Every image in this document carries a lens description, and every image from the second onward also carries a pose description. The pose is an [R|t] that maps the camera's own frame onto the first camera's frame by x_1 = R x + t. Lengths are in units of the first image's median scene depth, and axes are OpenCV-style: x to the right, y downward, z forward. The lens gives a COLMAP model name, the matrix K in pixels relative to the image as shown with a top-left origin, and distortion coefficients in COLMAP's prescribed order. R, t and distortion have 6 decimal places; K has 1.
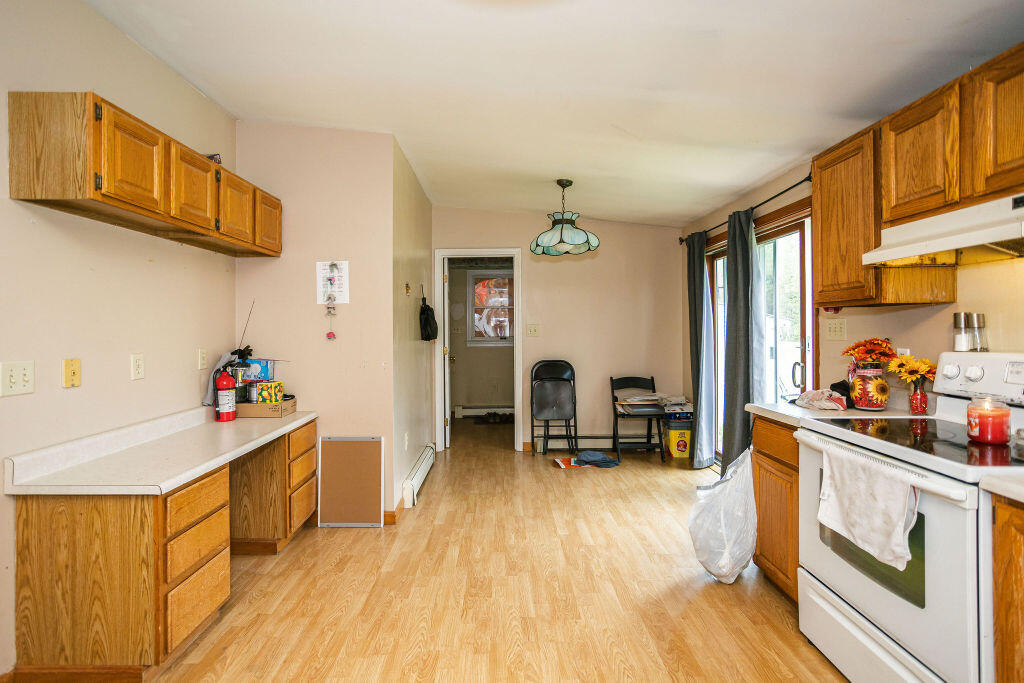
lens RADIAL K [[509.4, 0, 510.6], [0, 509.4, 314.1], [0, 0, 1]] dist [-0.001195, -0.000189]
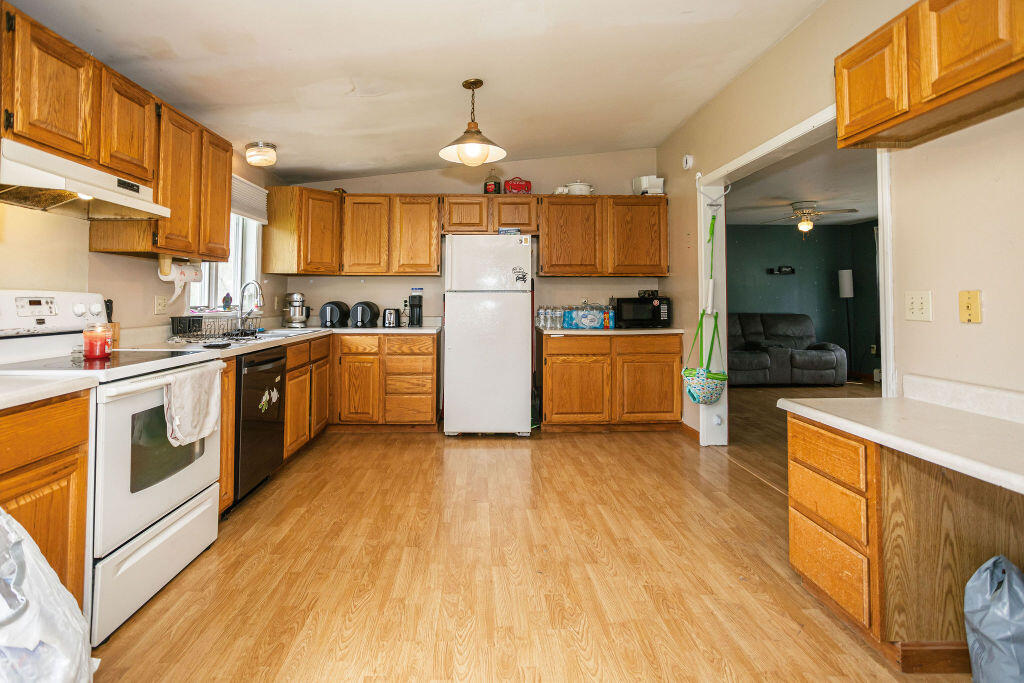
lens RADIAL K [[509.4, 0, 510.6], [0, 509.4, 314.1], [0, 0, 1]] dist [-0.001195, -0.000189]
pose [[-0.999072, 0.009936, -0.041914, -0.038000], [0.010058, 0.999946, -0.002684, 0.129732], [0.041885, -0.003103, -0.999118, 1.916395]]
